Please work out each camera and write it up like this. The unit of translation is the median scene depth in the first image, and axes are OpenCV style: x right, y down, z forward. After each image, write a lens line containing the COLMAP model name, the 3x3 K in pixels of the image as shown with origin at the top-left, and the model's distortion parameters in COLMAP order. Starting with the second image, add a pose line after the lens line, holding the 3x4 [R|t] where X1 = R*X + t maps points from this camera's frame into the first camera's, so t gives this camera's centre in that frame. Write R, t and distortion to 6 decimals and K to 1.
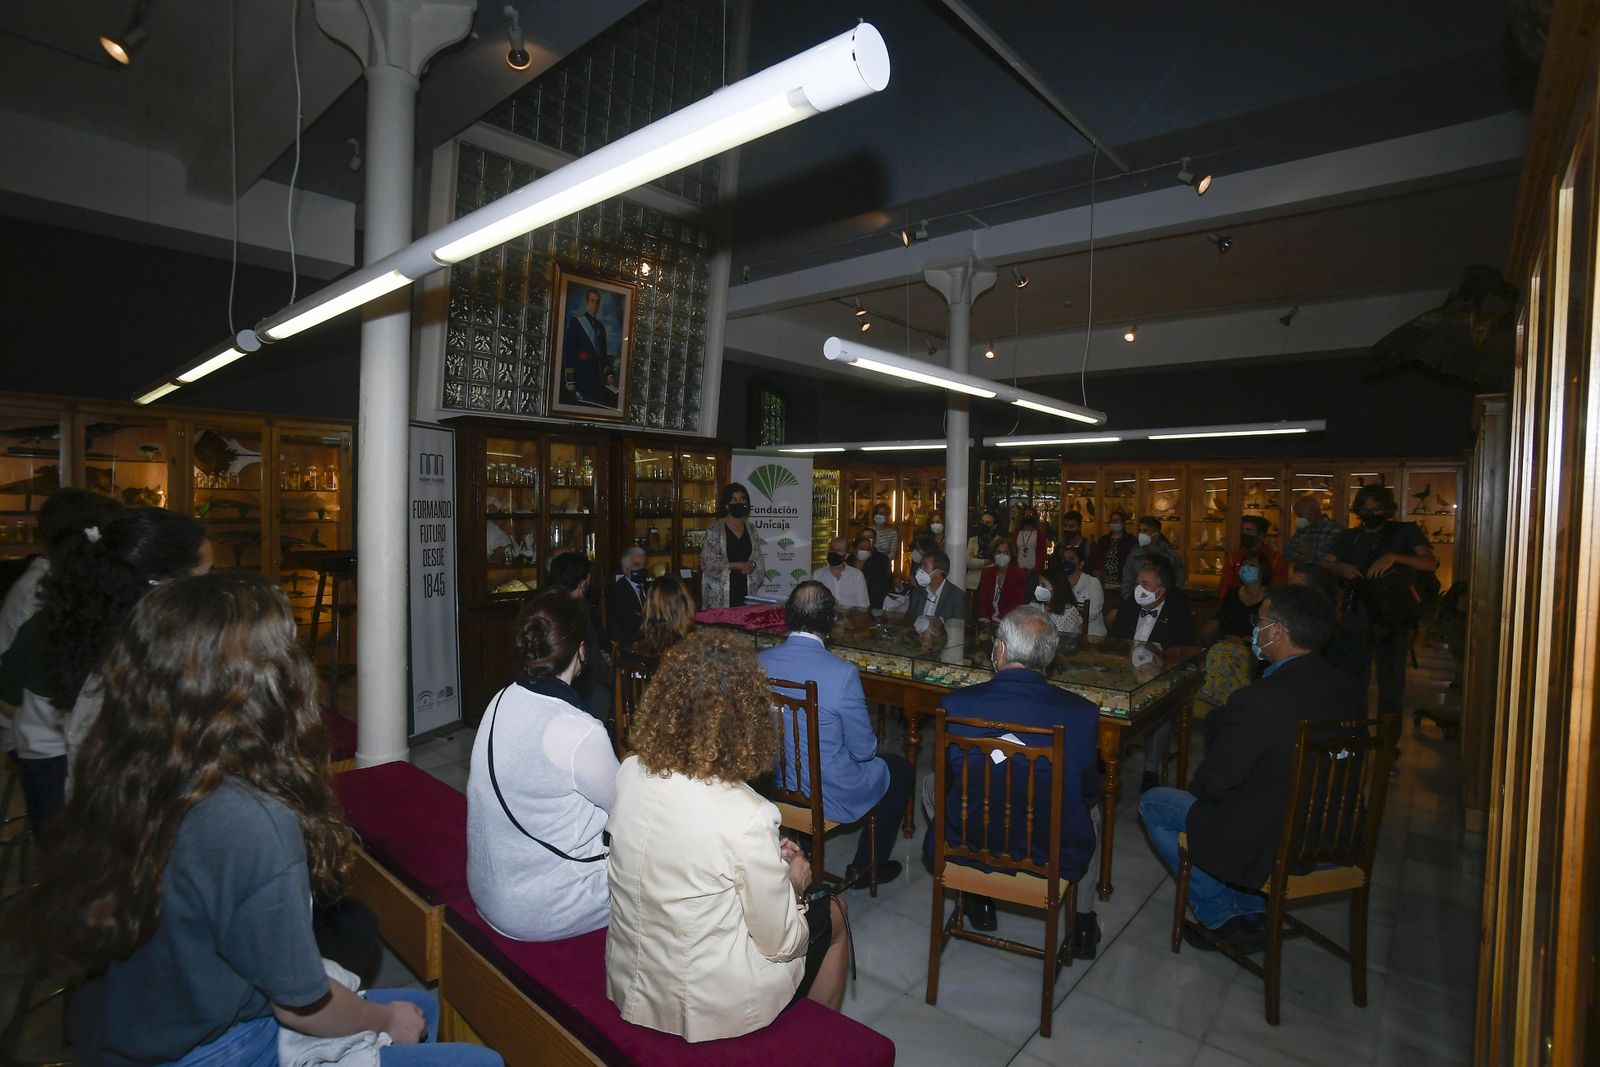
lens RADIAL K [[796.5, 0, 796.0], [0, 796.5, 525.0], [0, 0, 1]] dist [-0.061255, 0.010489]
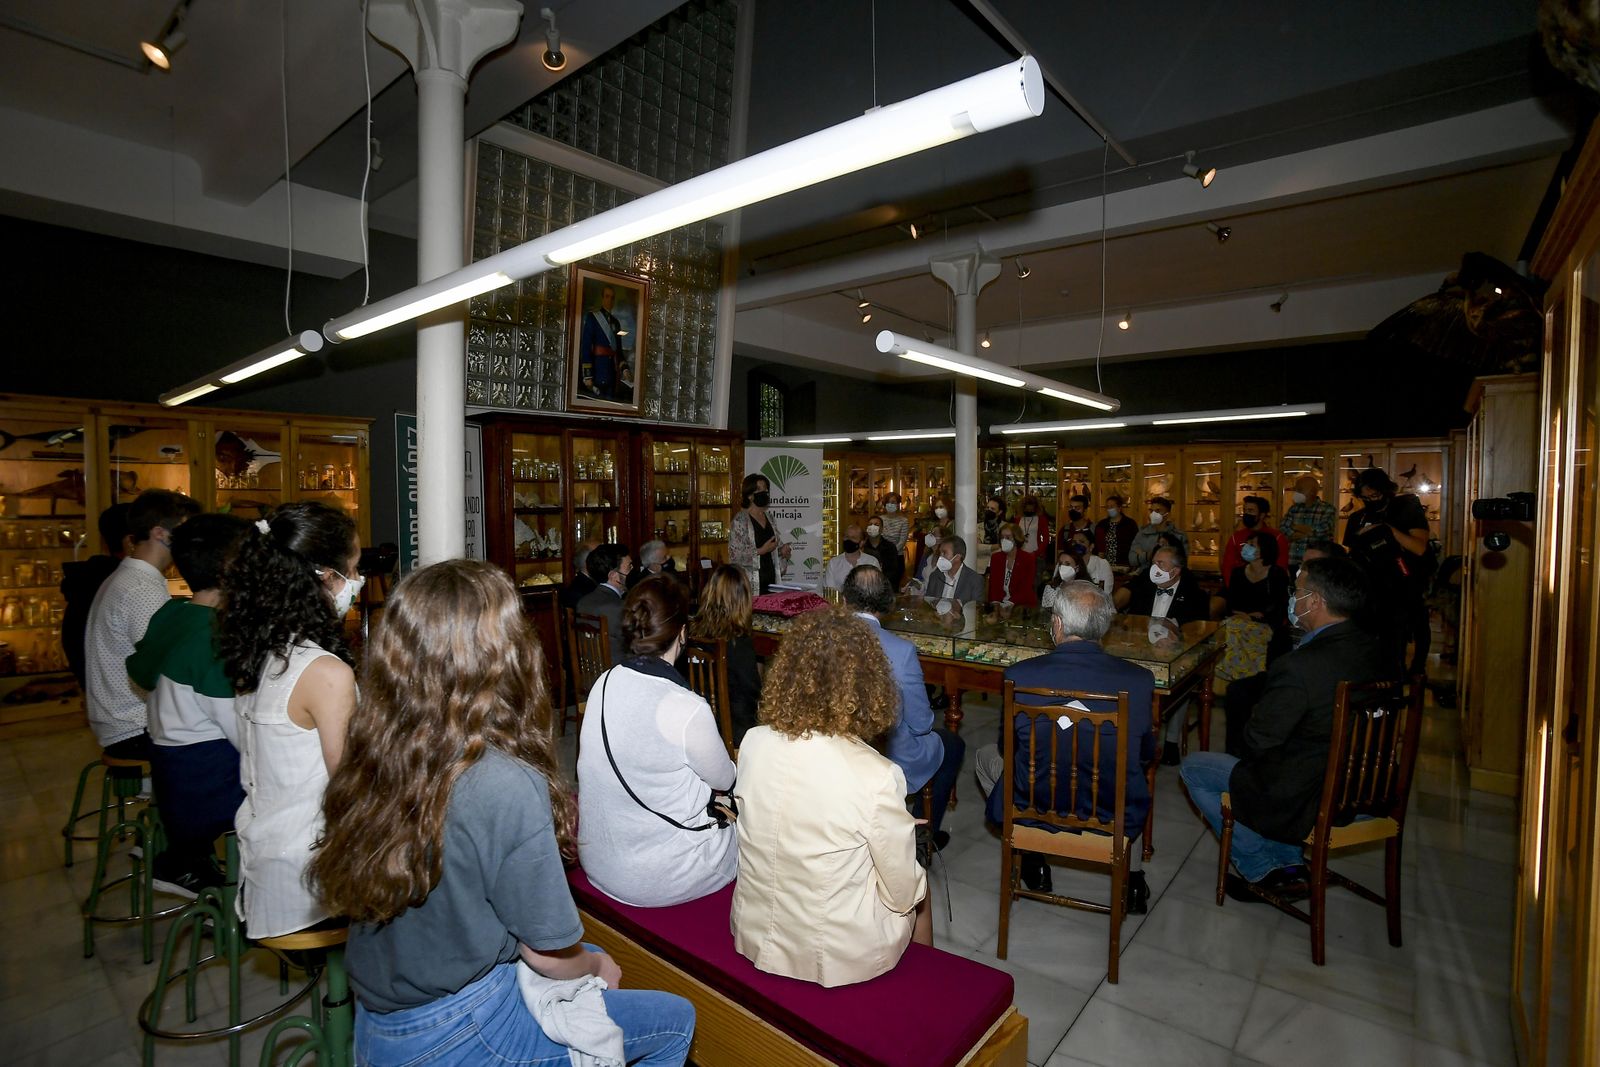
lens RADIAL K [[796.5, 0, 795.0], [0, 796.5, 524.3], [0, 0, 1]] dist [-0.061255, 0.010489]
pose [[0.999500, -0.019907, 0.024579, -0.060234], [0.019666, 0.999756, 0.010021, 0.003082], [-0.024772, -0.009532, 0.999648, -0.025131]]
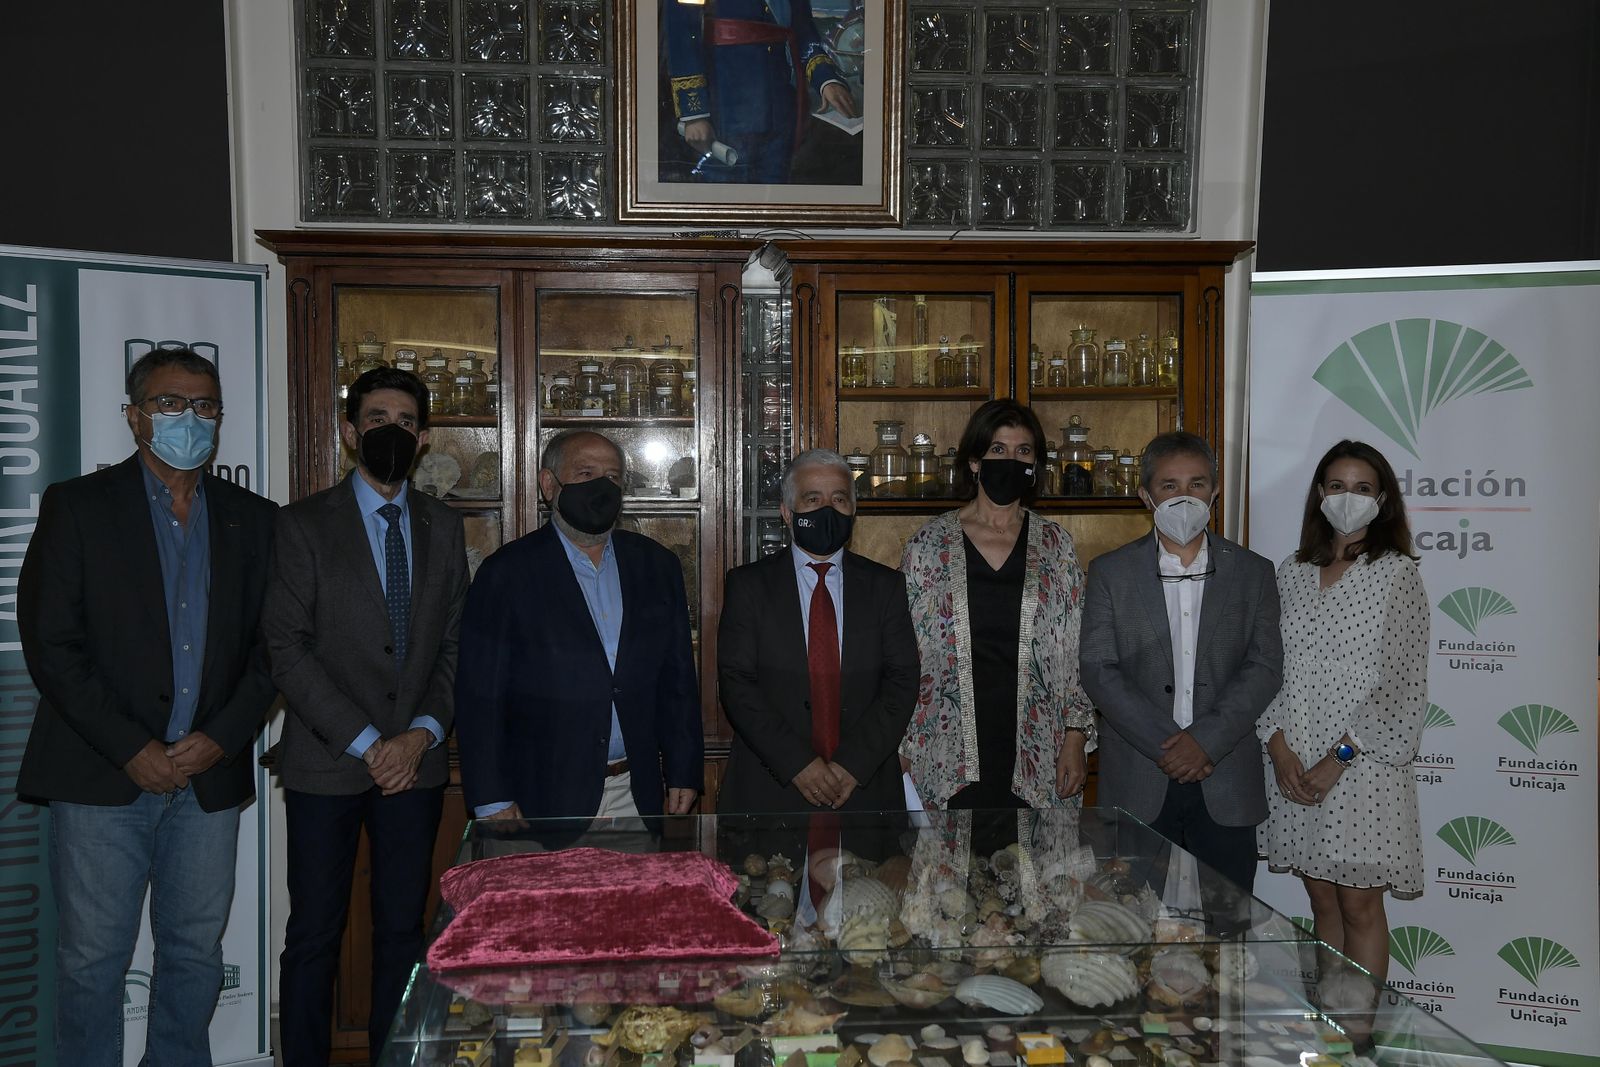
lens RADIAL K [[1805.2, 0, 792.1], [0, 1805.2, 533.8], [0, 0, 1]] dist [0.068973, 0.000000]
pose [[0.723672, 0.004136, -0.690131, 0.355228], [-0.007336, 0.999972, -0.001700, 0.001724], [0.690105, 0.006293, 0.723682, 0.568839]]
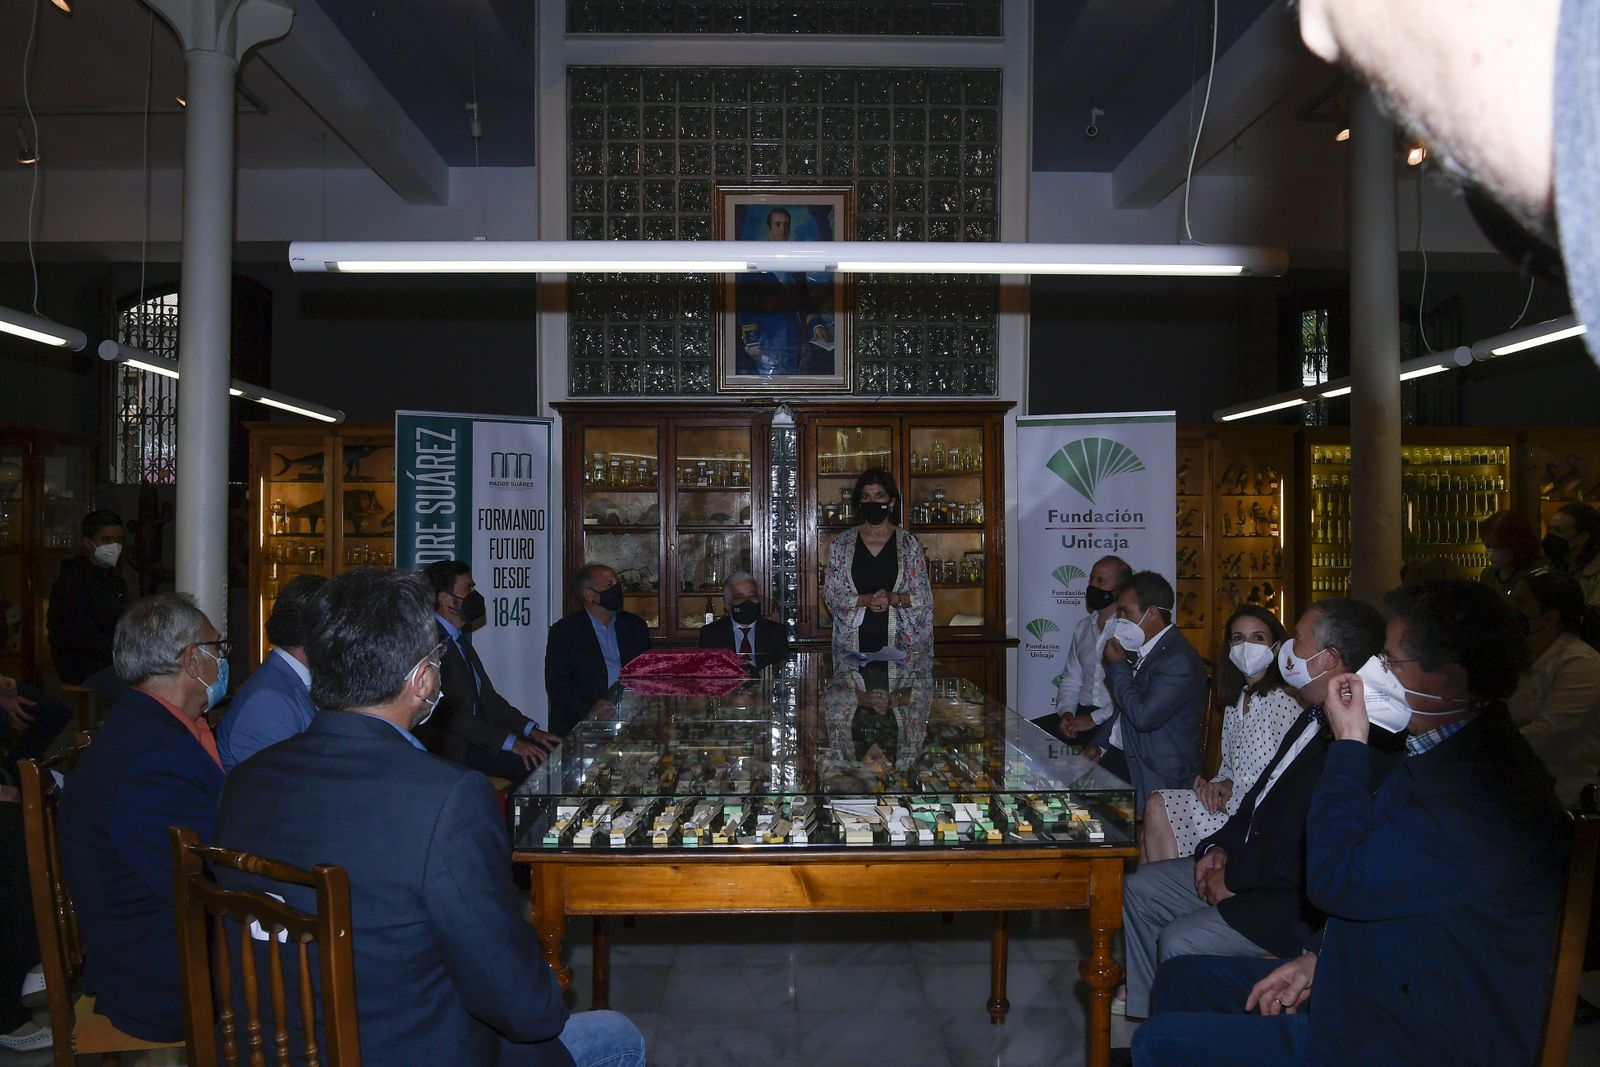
lens RADIAL K [[1246.8, 0, 781.4], [0, 1246.8, 523.1], [0, 0, 1]] dist [-0.057941, 0.012430]
pose [[0.674381, -0.030964, -0.737734, 0.687739], [-0.006782, 0.998818, -0.048123, 0.044293], [0.738352, 0.037456, 0.673374, 0.328259]]
